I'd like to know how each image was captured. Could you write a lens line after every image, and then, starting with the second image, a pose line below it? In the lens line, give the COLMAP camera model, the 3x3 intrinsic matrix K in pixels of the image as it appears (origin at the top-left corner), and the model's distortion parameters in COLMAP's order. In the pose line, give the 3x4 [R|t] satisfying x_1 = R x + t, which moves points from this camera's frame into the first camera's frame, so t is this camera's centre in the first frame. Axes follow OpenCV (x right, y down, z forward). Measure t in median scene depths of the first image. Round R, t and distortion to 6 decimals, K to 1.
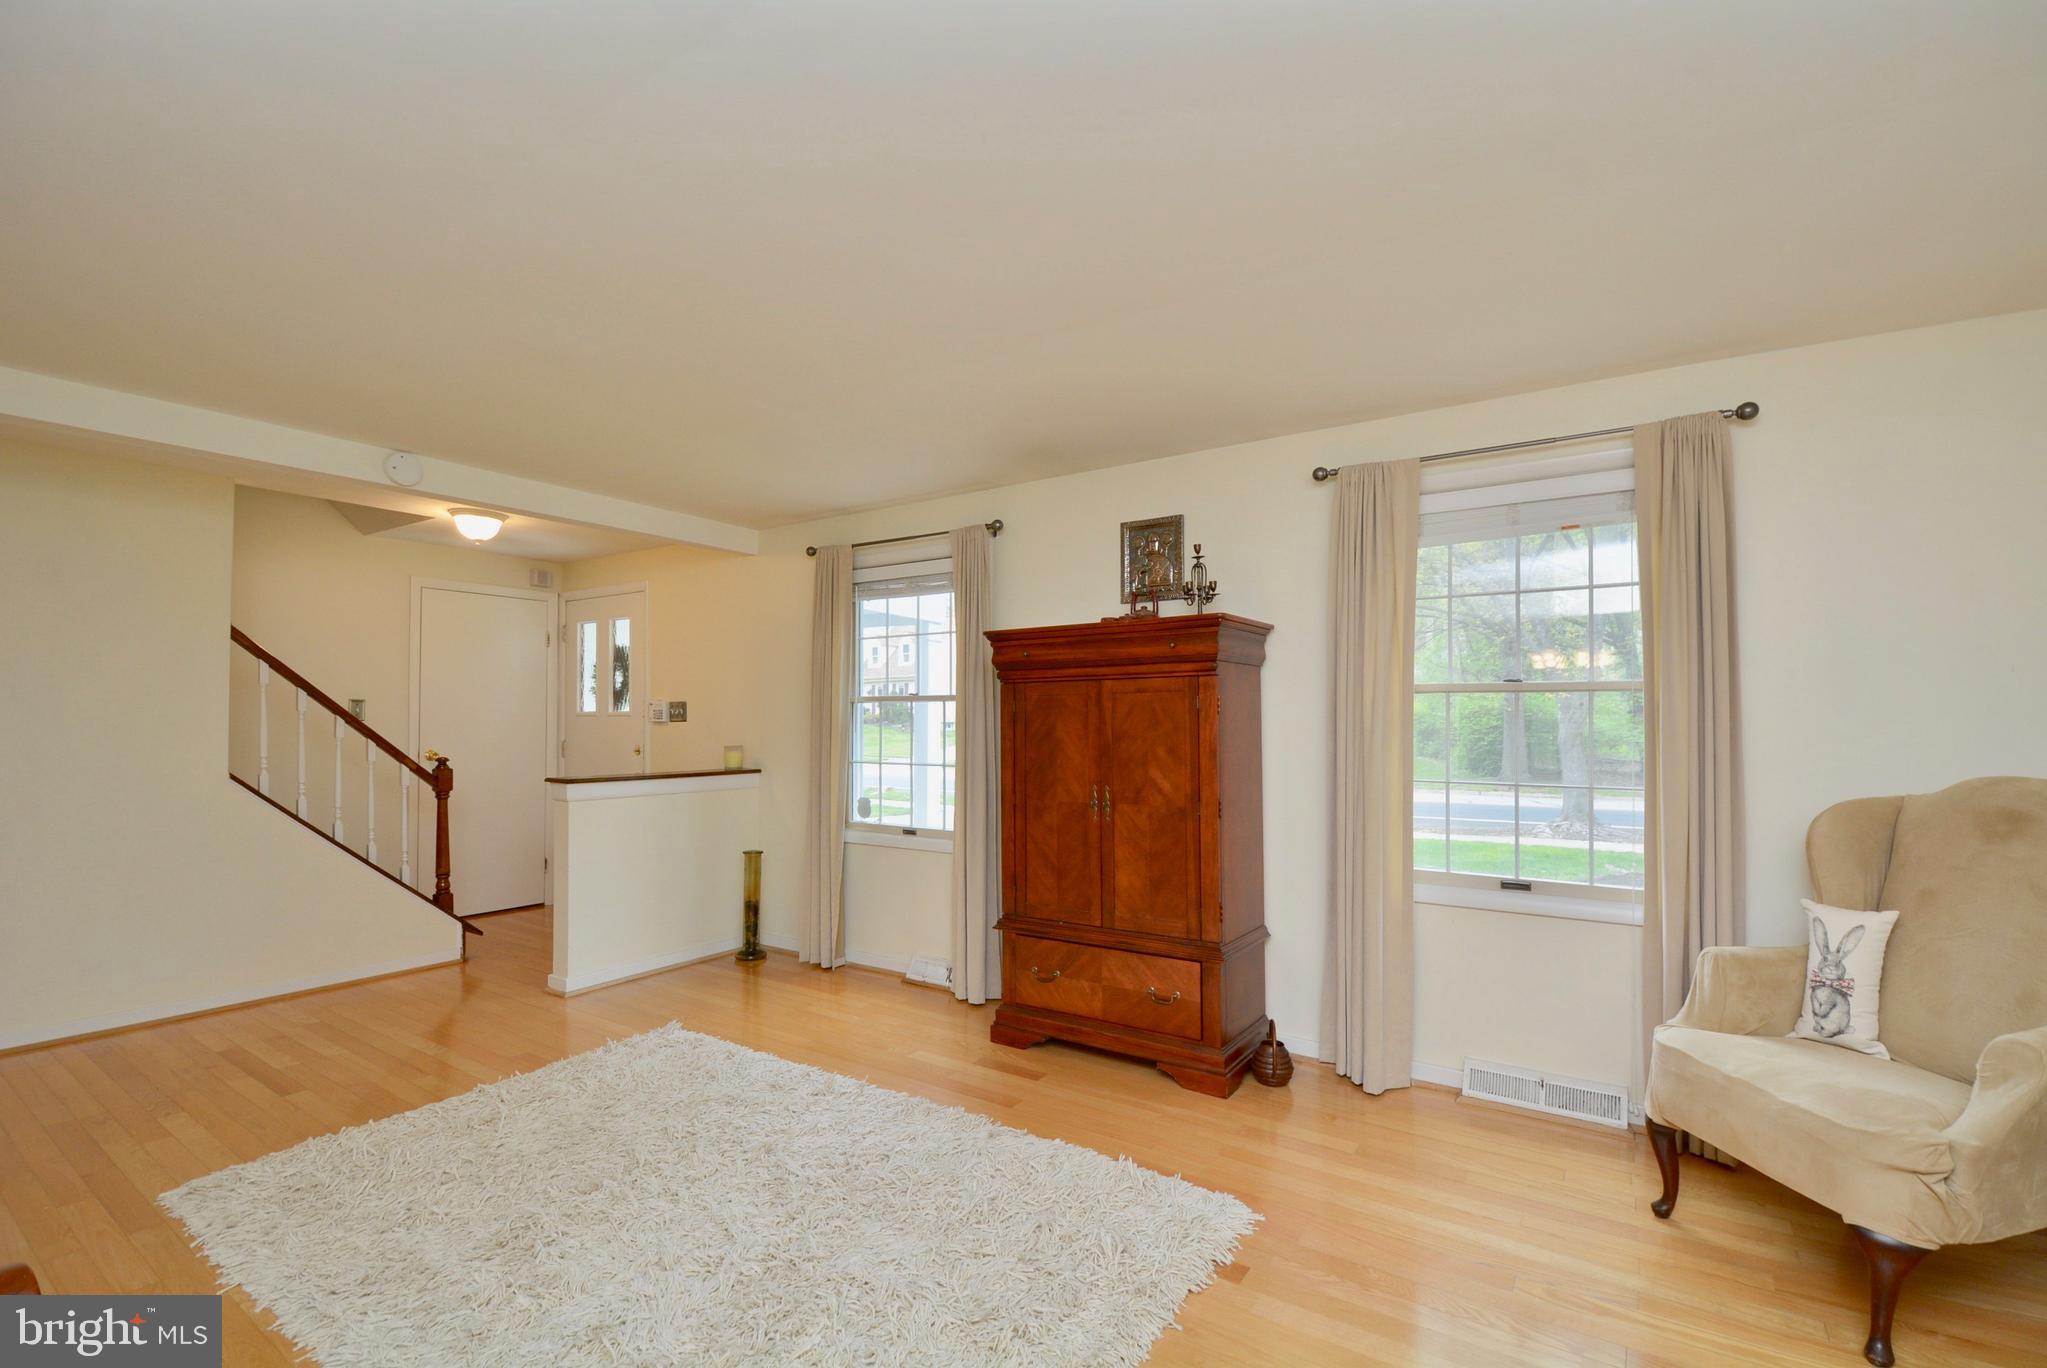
lens RADIAL K [[942.9, 0, 979.9], [0, 942.9, 691.8], [0, 0, 1]] dist [0.001239, -0.008022]
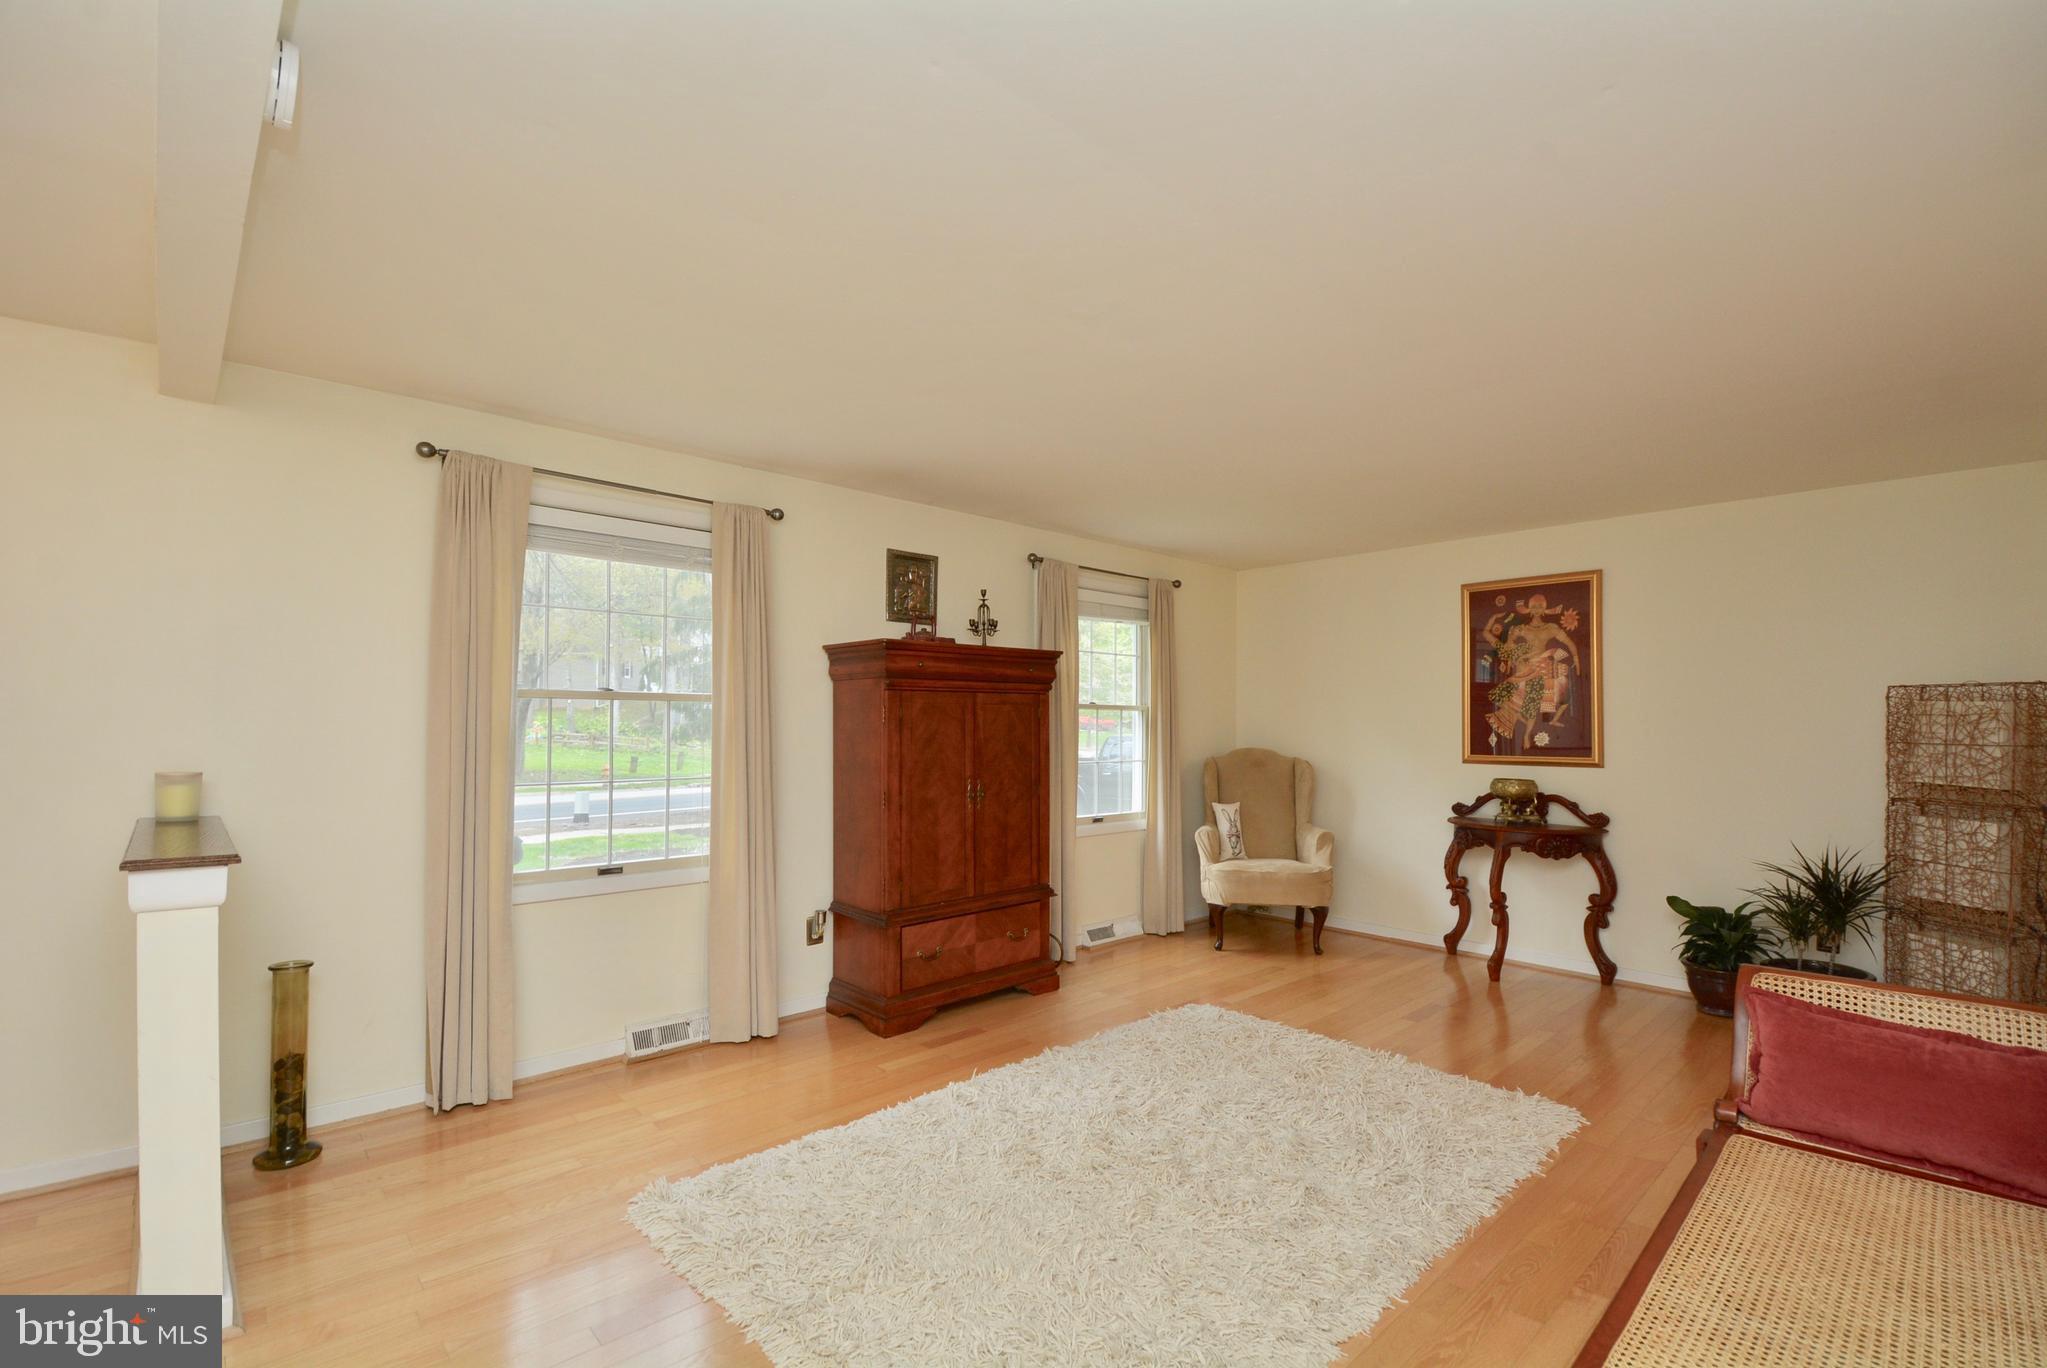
lens RADIAL K [[894.4, 0, 1046.5], [0, 894.4, 710.3], [0, 0, 1]] dist [0.017979, -0.023860]
pose [[0.177967, 0.018786, 0.983857, -0.919804], [-0.032556, 0.999383, -0.013194, 0.021375], [-0.983498, -0.029682, 0.178469, 0.663980]]
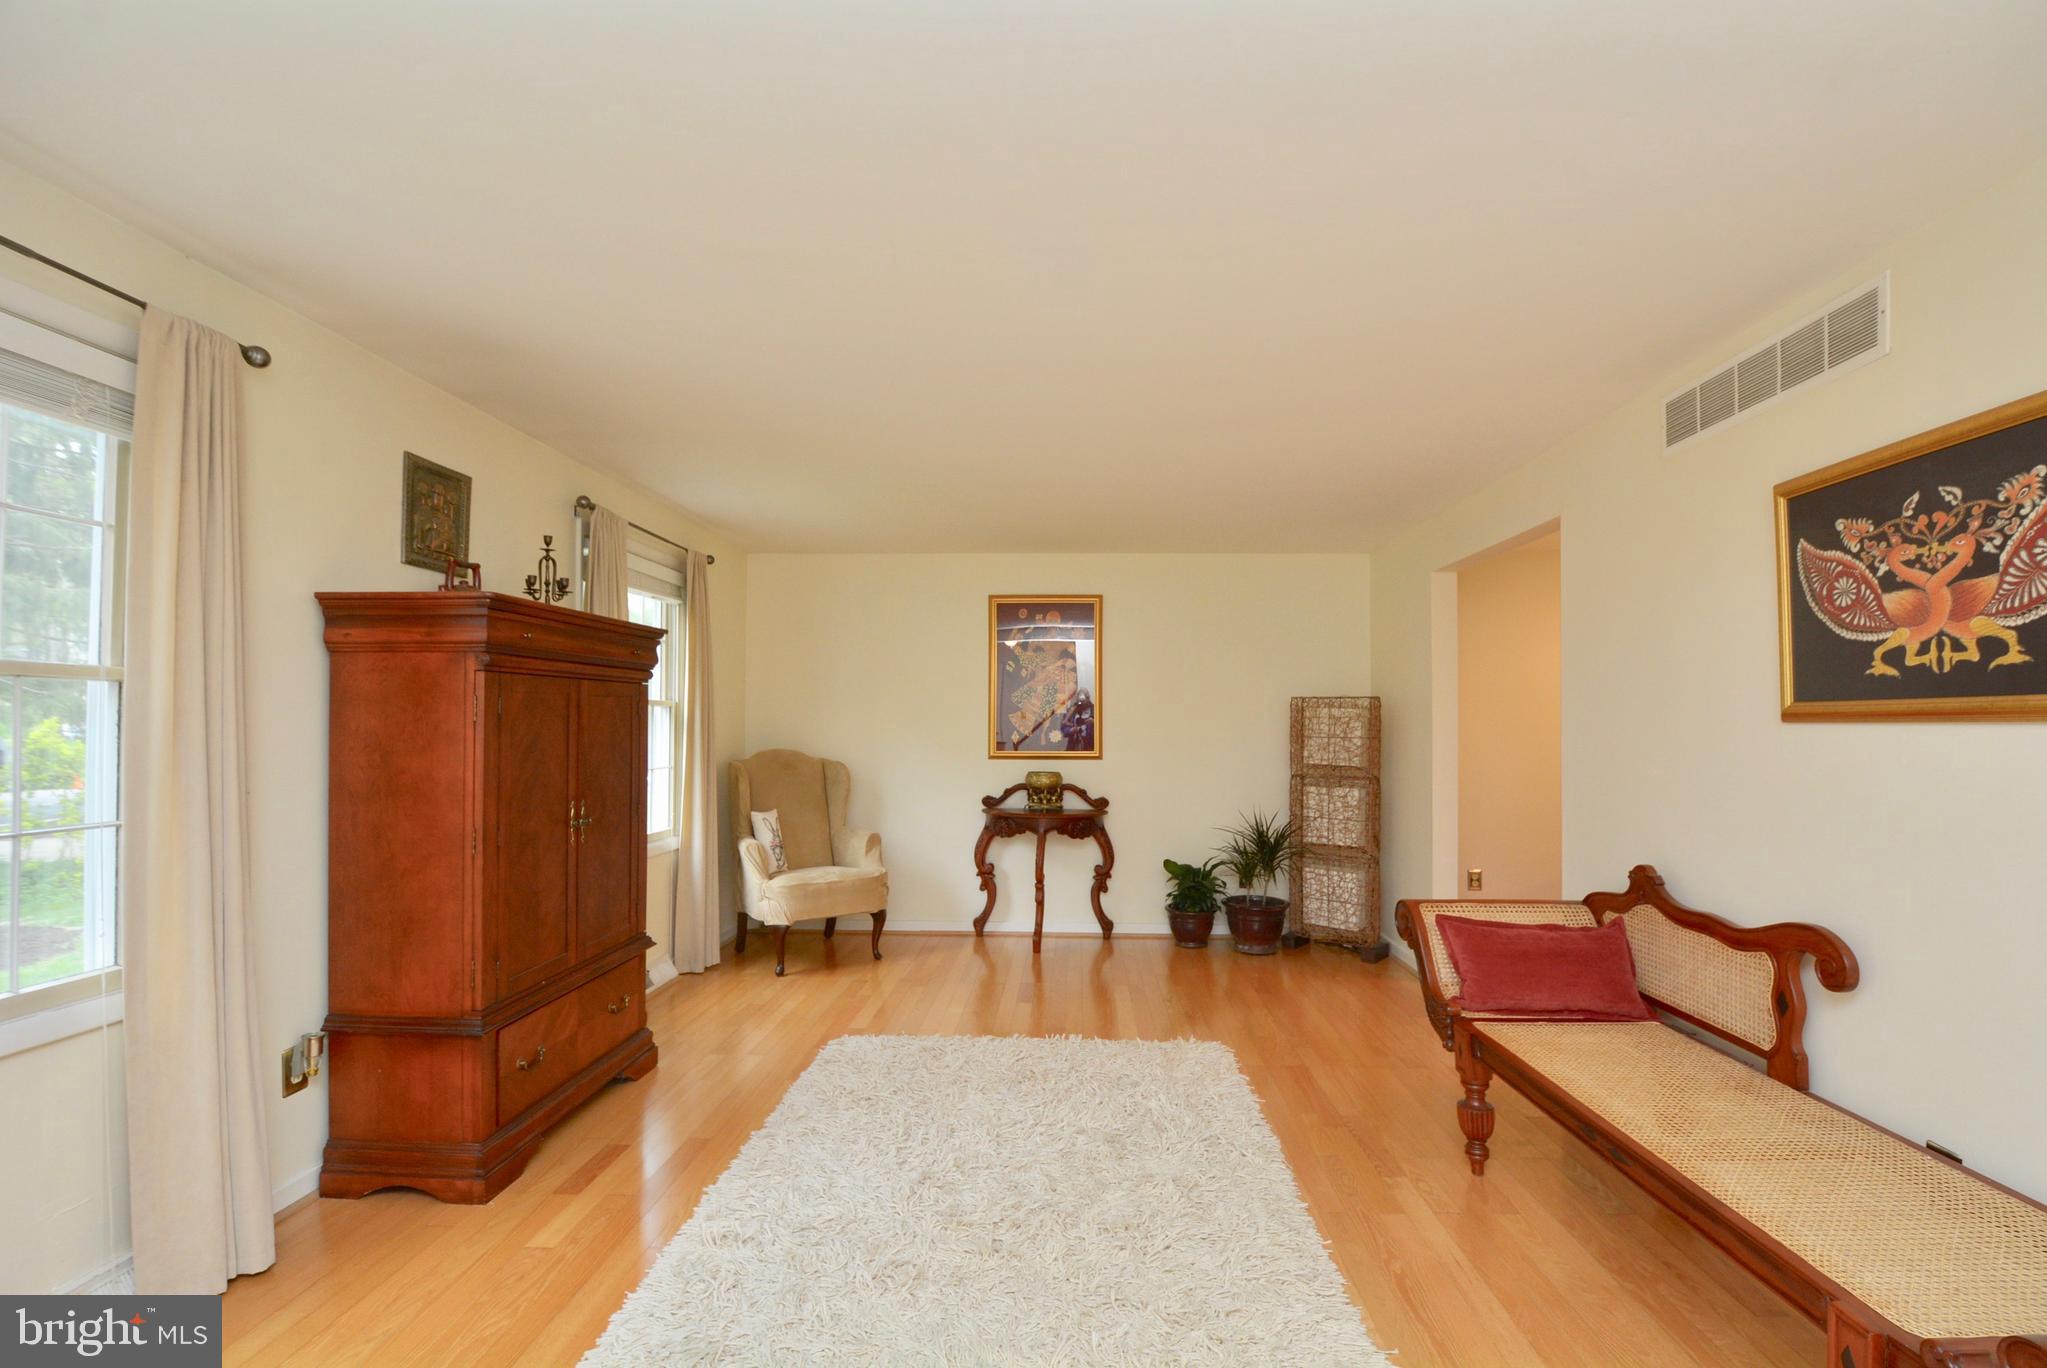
lens RADIAL K [[894.4, 0, 1046.5], [0, 894.4, 710.3], [0, 0, 1]] dist [0.017979, -0.023860]
pose [[-0.564198, 0.014464, 0.825513, -0.742061], [-0.025538, 0.999062, -0.034959, 0.031800], [-0.825245, -0.040805, -0.563299, 1.042714]]
